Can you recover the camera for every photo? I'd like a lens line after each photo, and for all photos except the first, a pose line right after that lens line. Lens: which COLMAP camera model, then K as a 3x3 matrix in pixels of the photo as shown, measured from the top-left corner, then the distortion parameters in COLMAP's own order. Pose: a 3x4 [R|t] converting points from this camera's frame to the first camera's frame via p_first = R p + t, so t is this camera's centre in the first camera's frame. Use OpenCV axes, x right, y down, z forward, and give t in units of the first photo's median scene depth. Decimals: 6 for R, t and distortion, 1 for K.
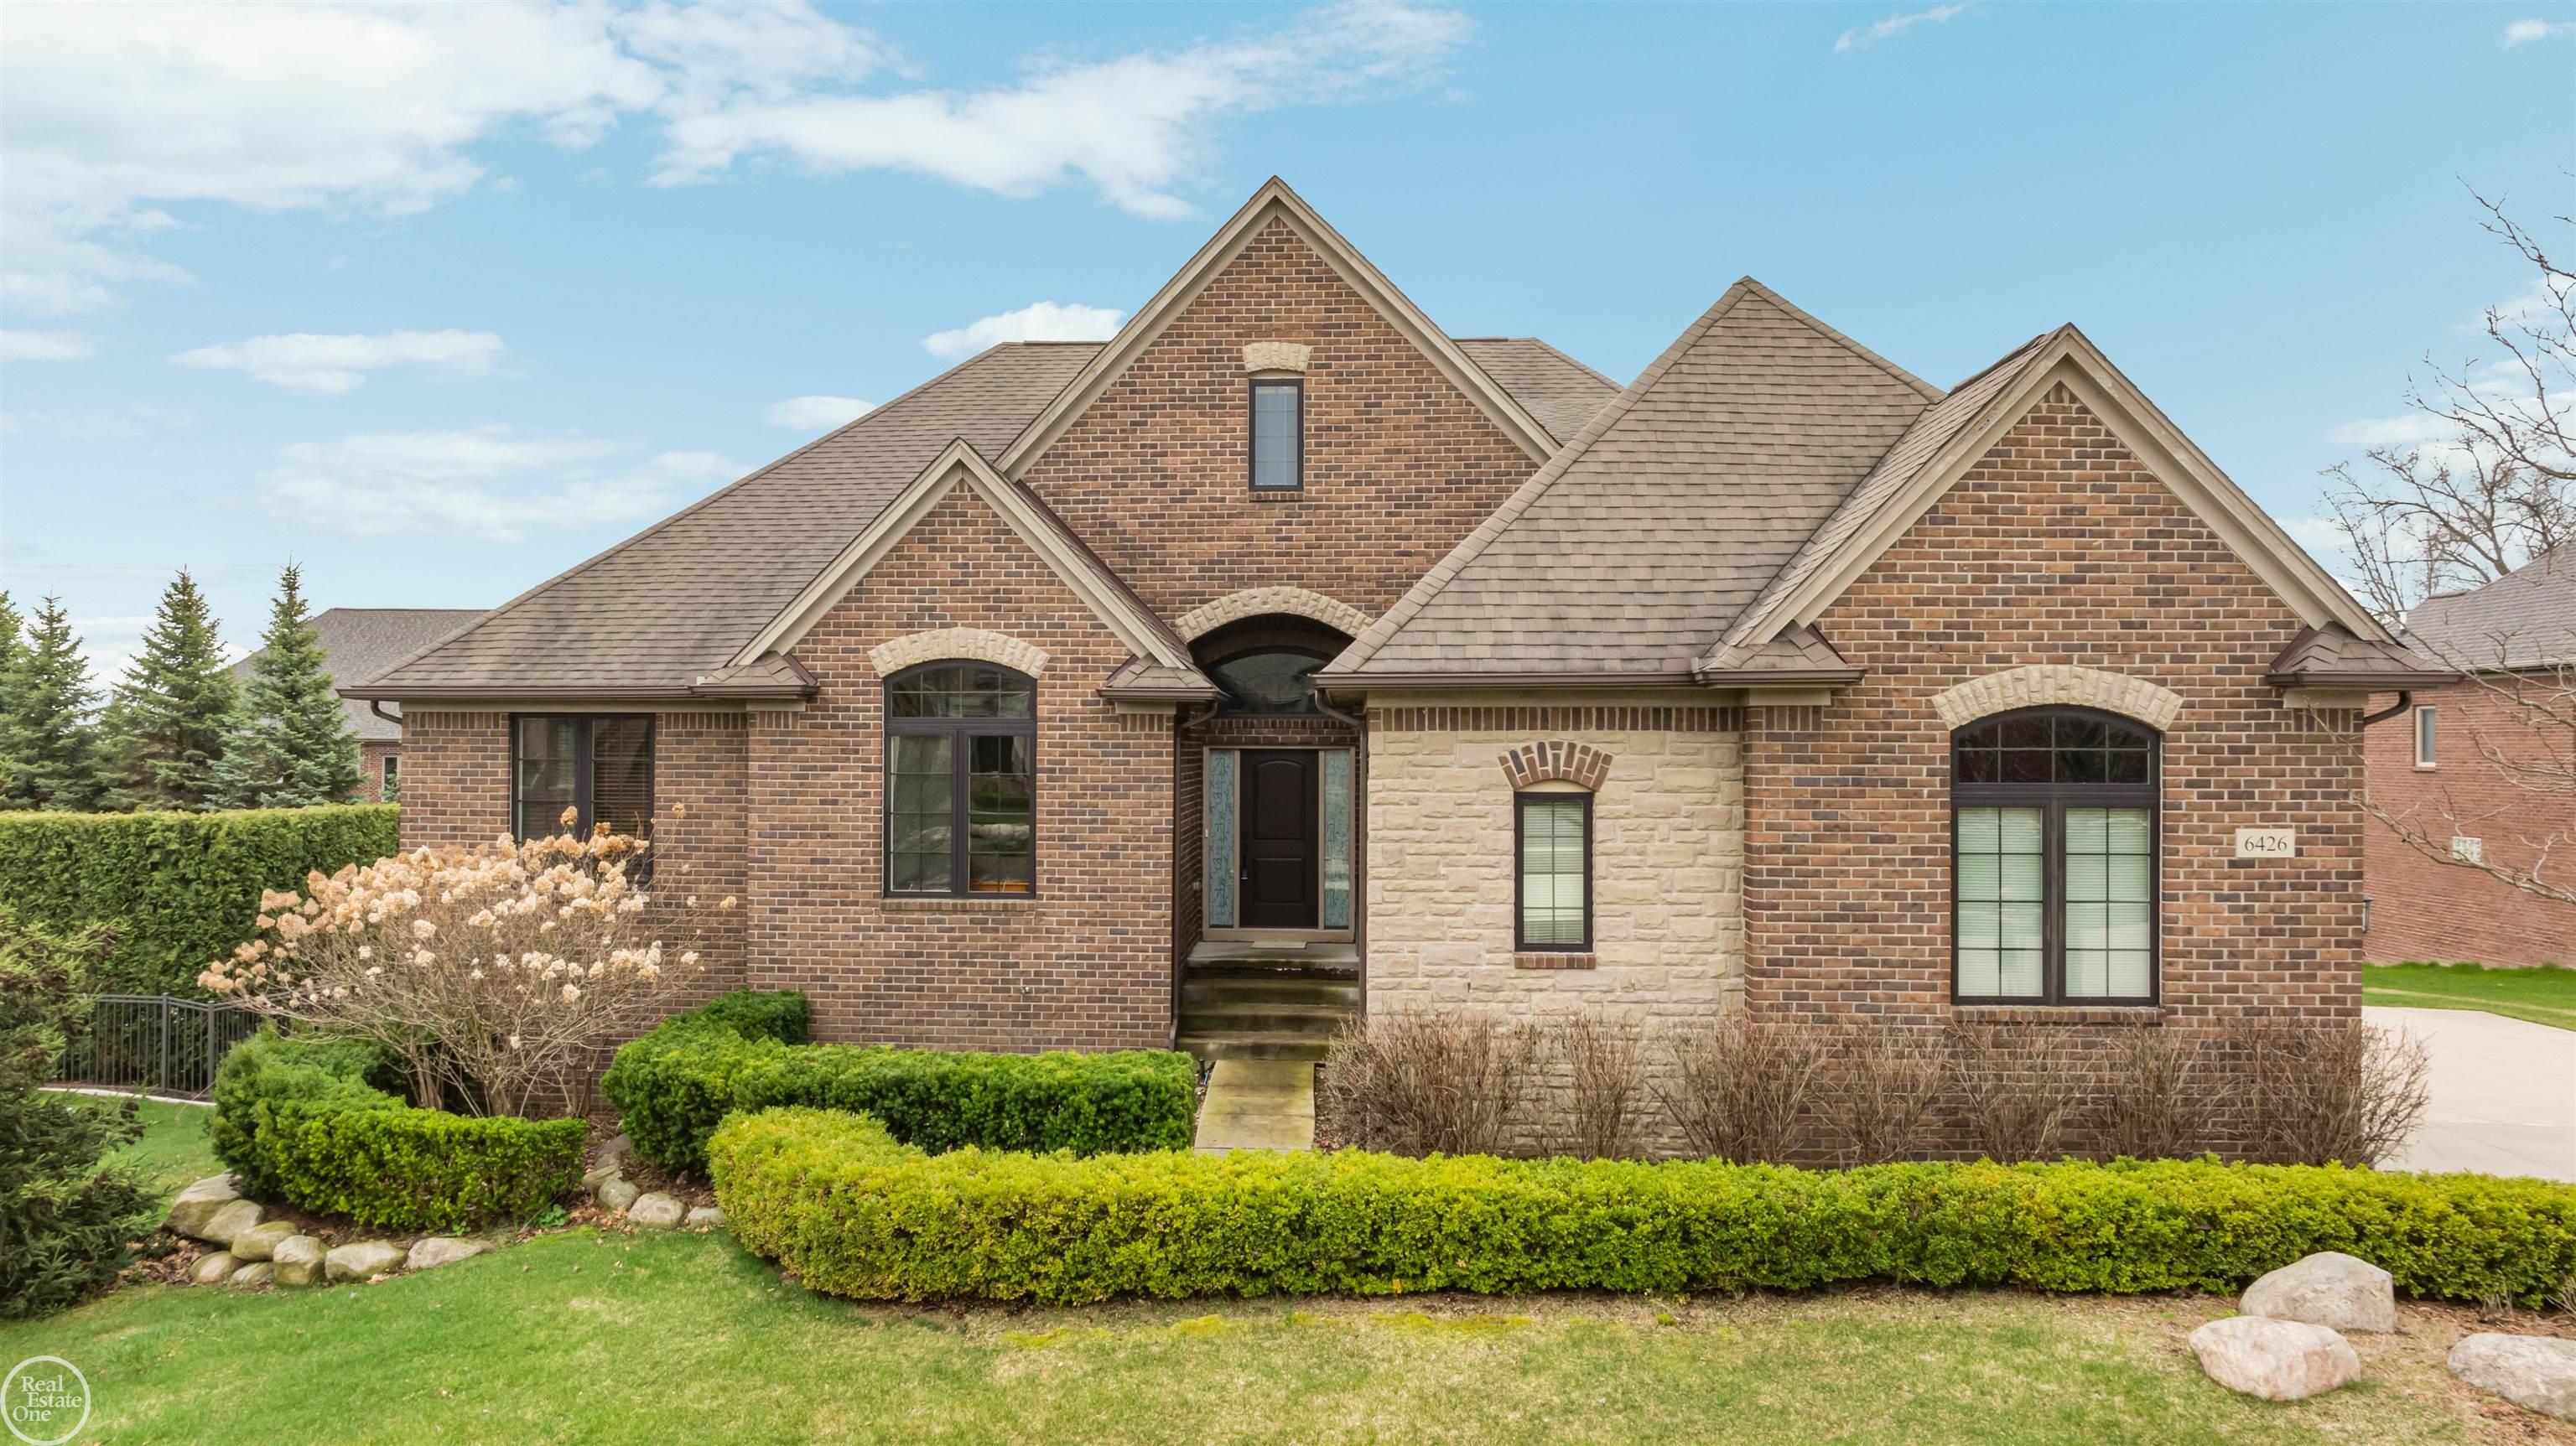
lens RADIAL K [[1835.3, 0, 1238.9], [0, 1835.3, 737.1], [0, 0, 1]] dist [-0.031758, 0.021040]
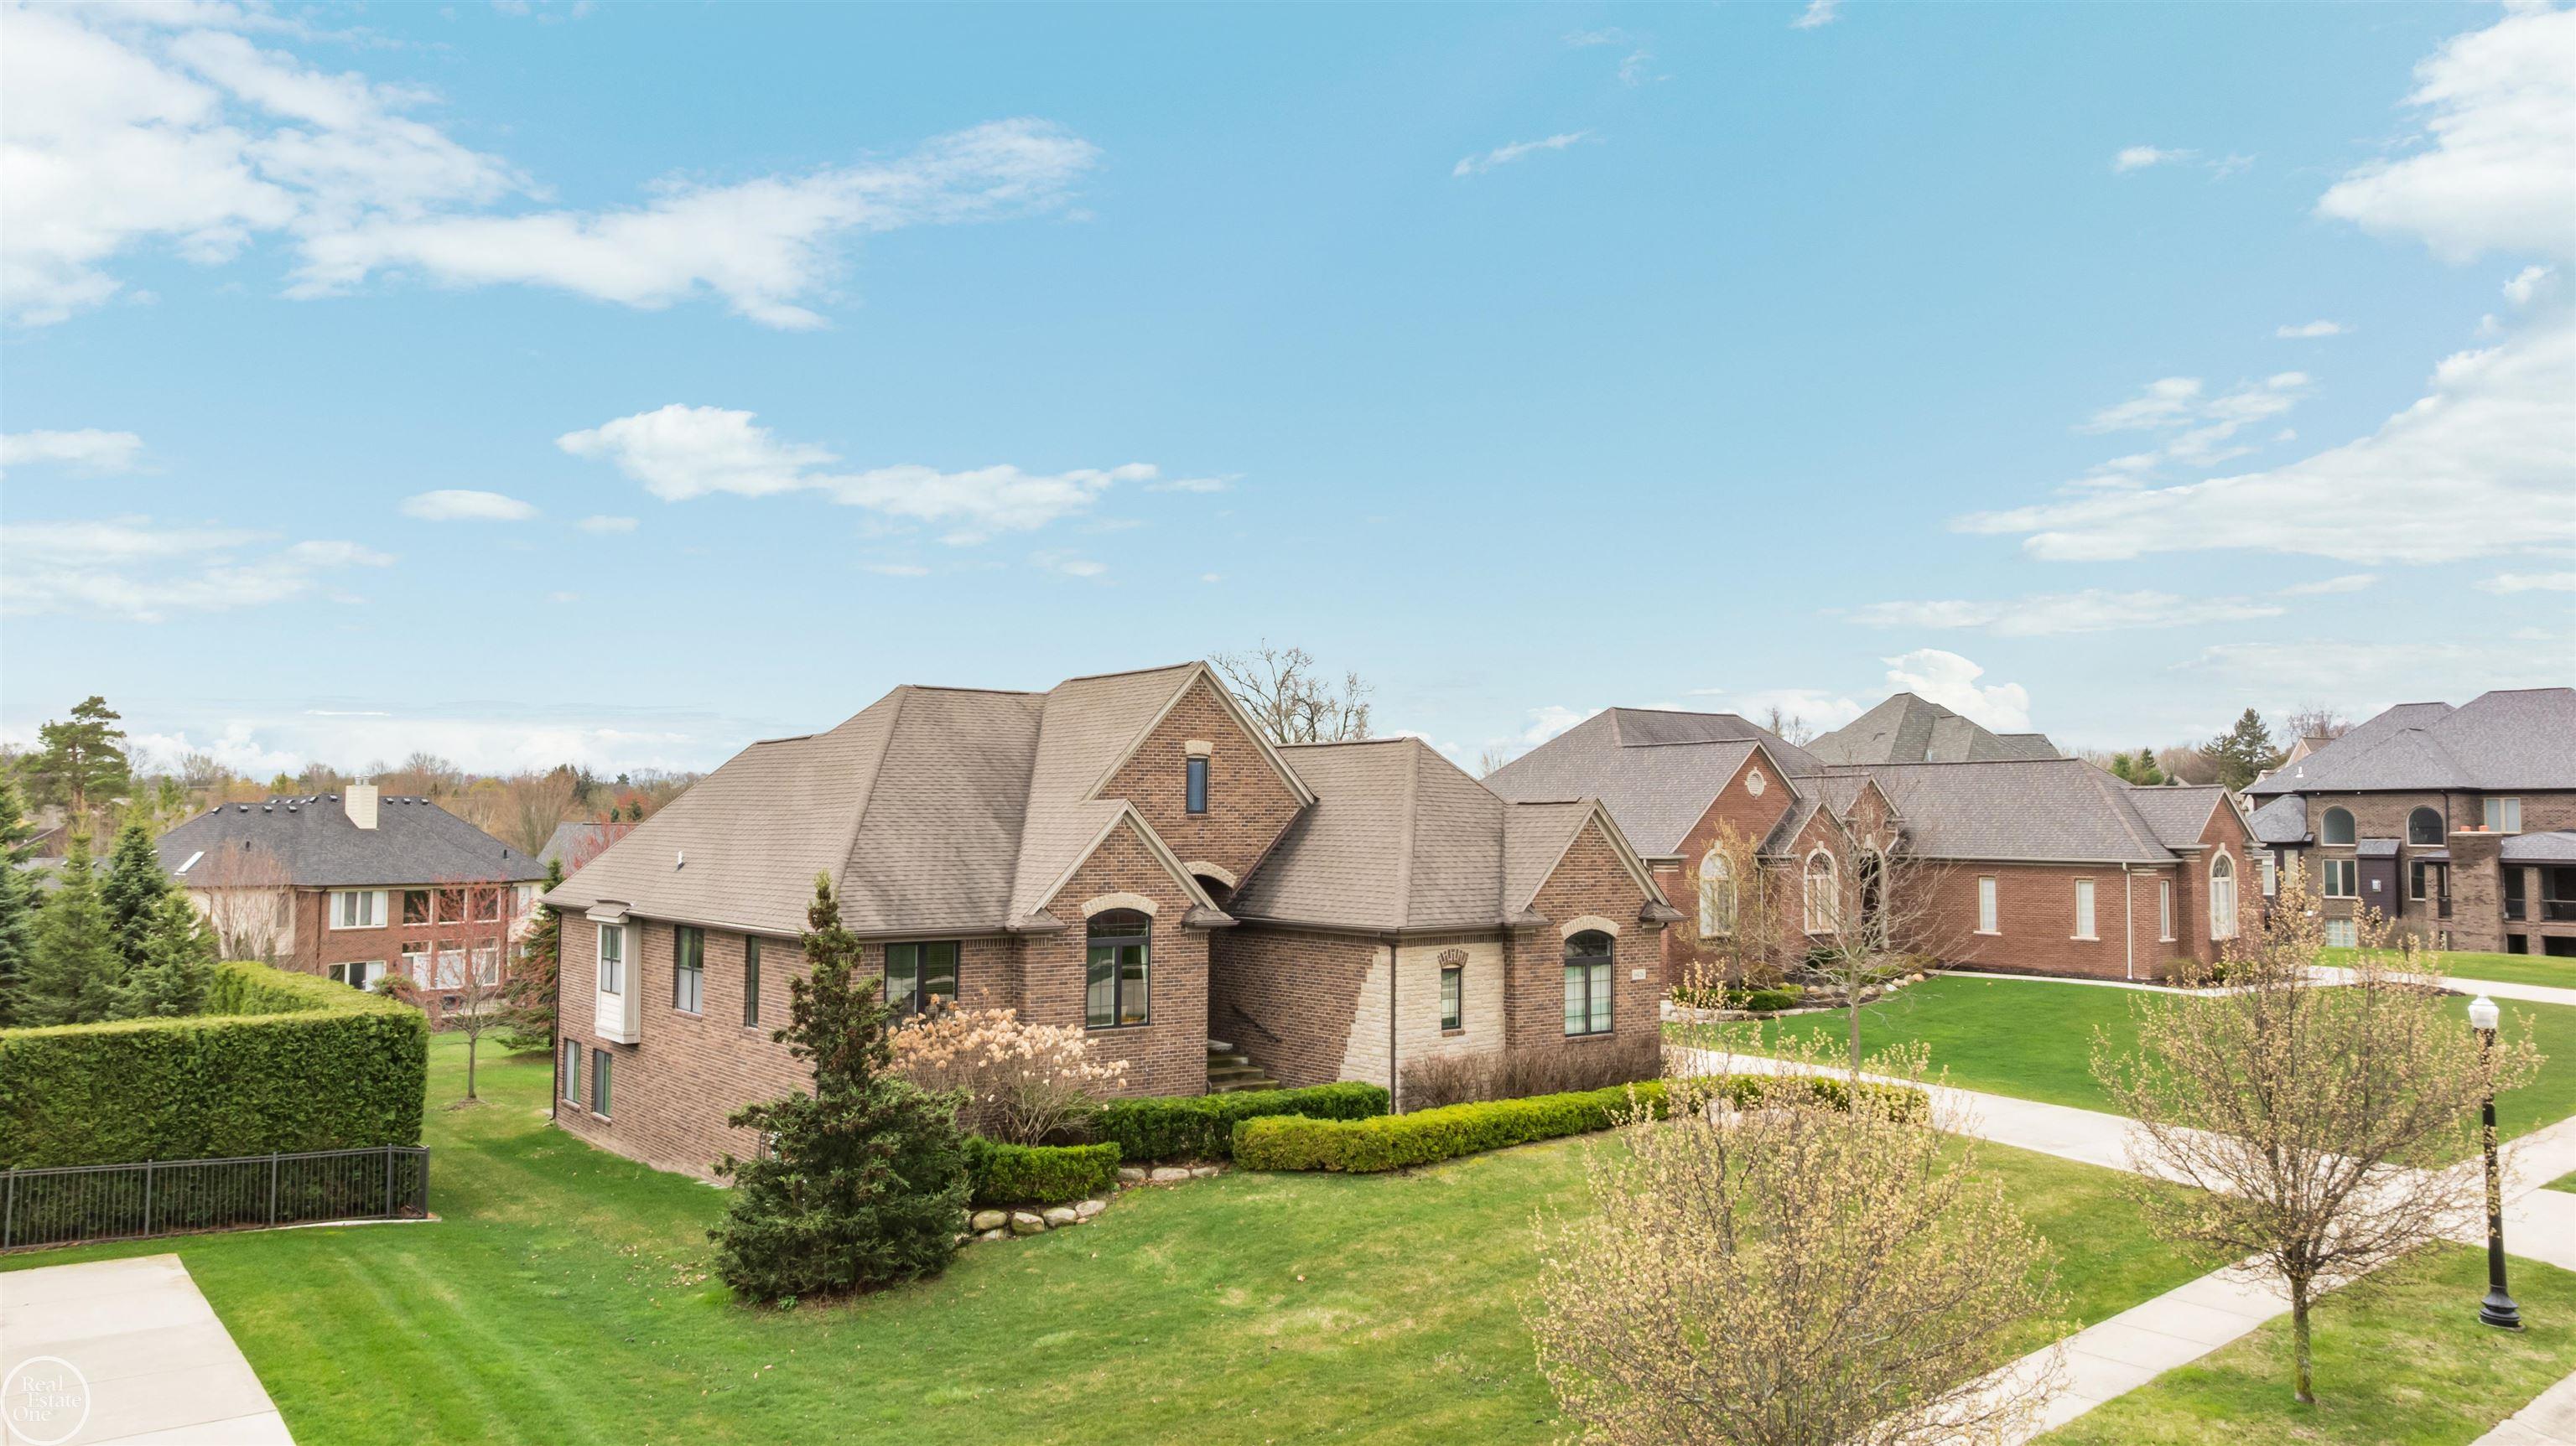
lens RADIAL K [[1835.3, 0, 1303.4], [0, 1835.3, 736.7], [0, 0, 1]] dist [-0.031758, 0.021040]
pose [[0.750622, 0.029008, 0.660095, -1.699325], [-0.003788, 0.999208, -0.039604, -0.193070], [-0.660721, 0.027227, 0.750138, -0.823530]]
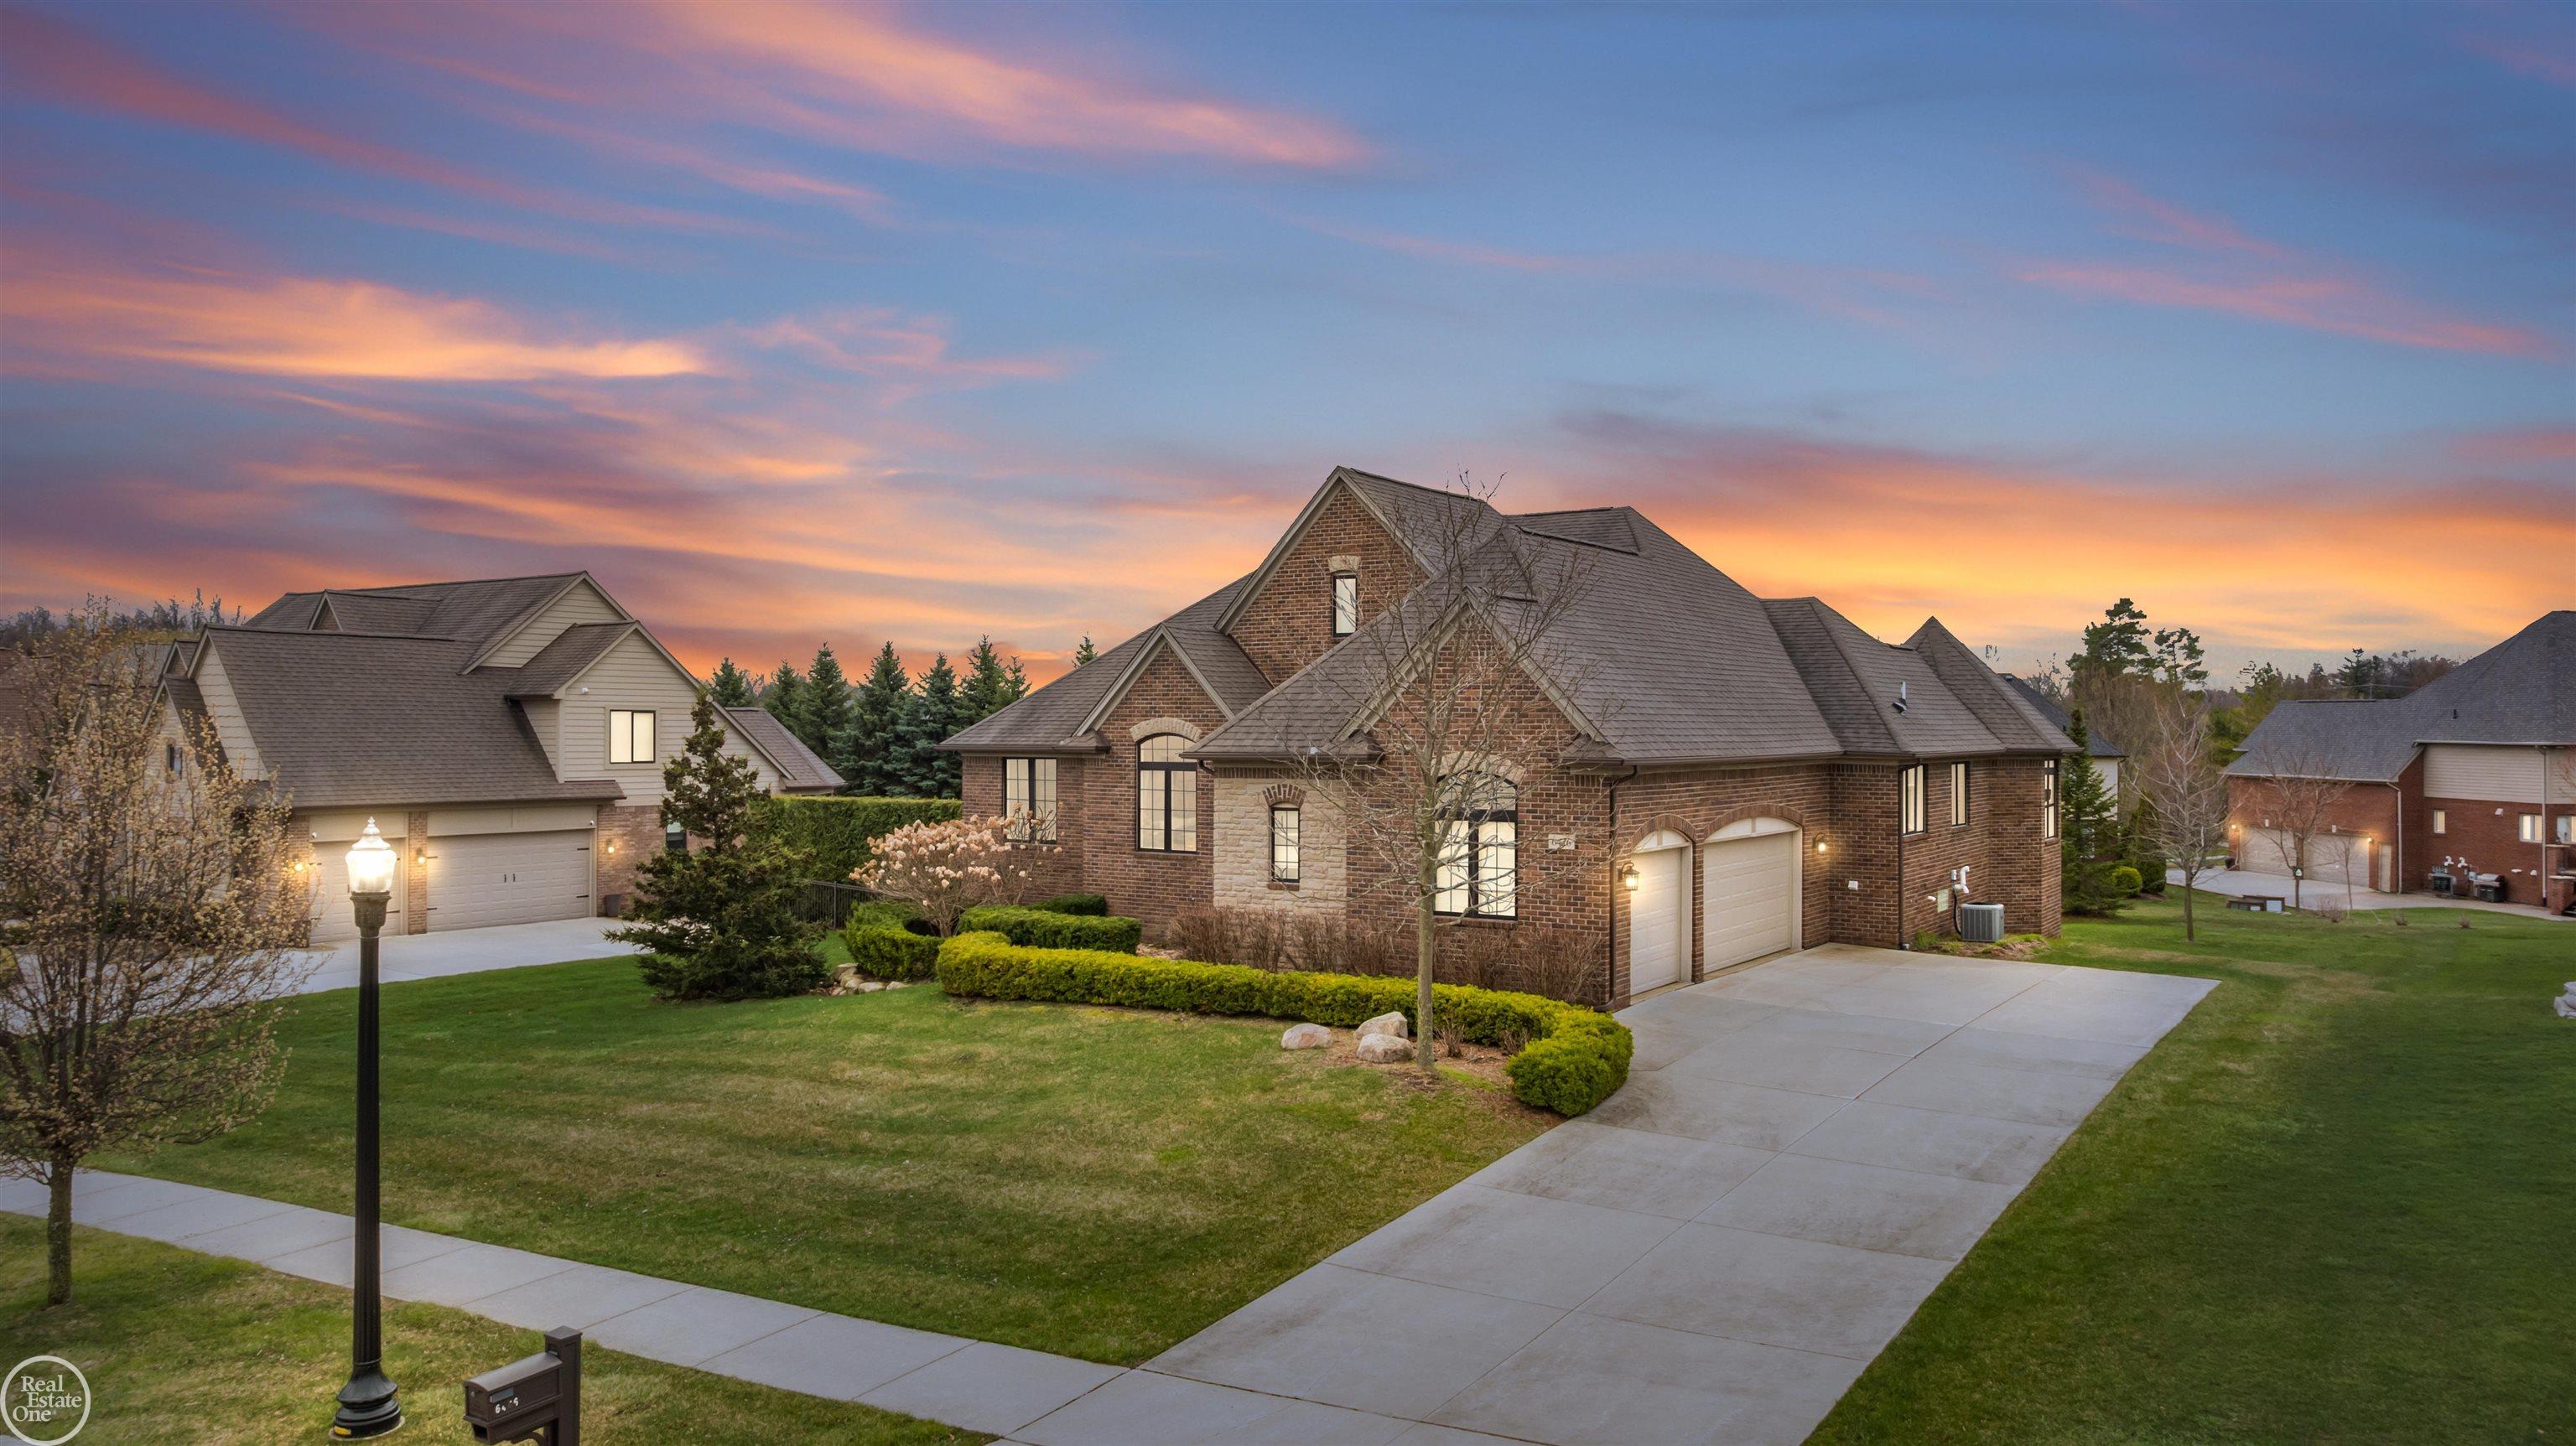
lens RADIAL K [[1835.3, 0, 1296.4], [0, 1835.3, 718.4], [0, 0, 1]] dist [-0.031758, 0.021040]
pose [[0.861332, -0.003687, -0.508028, 1.253387], [0.003584, 0.999993, -0.001182, -0.070636], [0.508029, -0.000803, 0.861340, -0.826071]]
